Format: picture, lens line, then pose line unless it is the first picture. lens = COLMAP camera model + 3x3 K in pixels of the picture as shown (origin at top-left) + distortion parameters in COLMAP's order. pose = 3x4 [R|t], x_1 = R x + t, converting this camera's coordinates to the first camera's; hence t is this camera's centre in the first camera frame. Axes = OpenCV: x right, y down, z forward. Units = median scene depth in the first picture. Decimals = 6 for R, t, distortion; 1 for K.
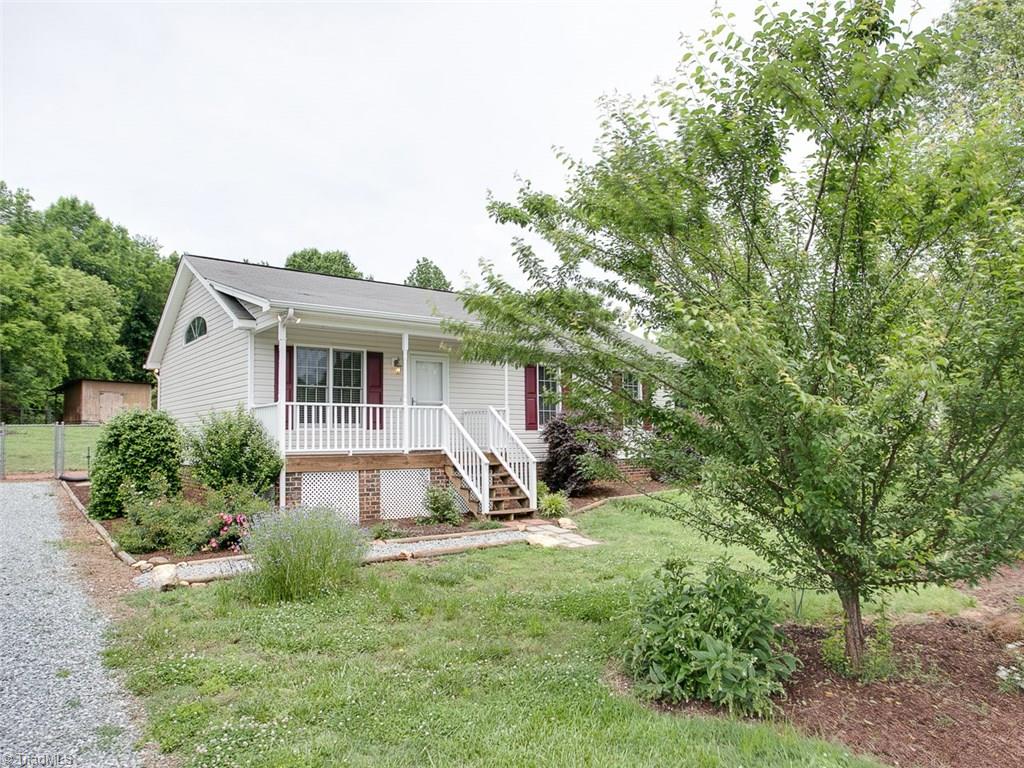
lens RADIAL K [[671.8, 0, 486.8], [0, 671.8, 396.6], [0, 0, 1]] dist [-0.055997, 0.028220]
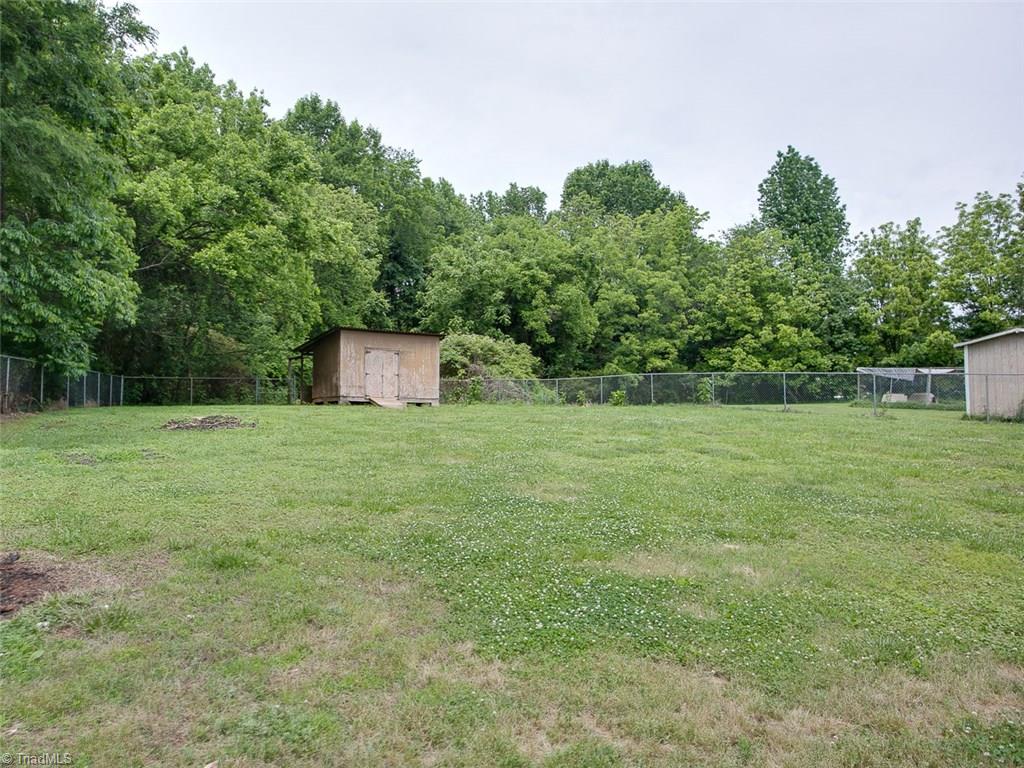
lens RADIAL K [[765.3, 0, 449.2], [0, 765.3, 378.6], [0, 0, 1]] dist [-0.044503, 0.031782]
pose [[0.930063, -0.007153, -0.367332, -1.030019], [0.011090, 0.999901, 0.008610, 0.061377], [0.367234, -0.012082, 0.930050, 1.502258]]
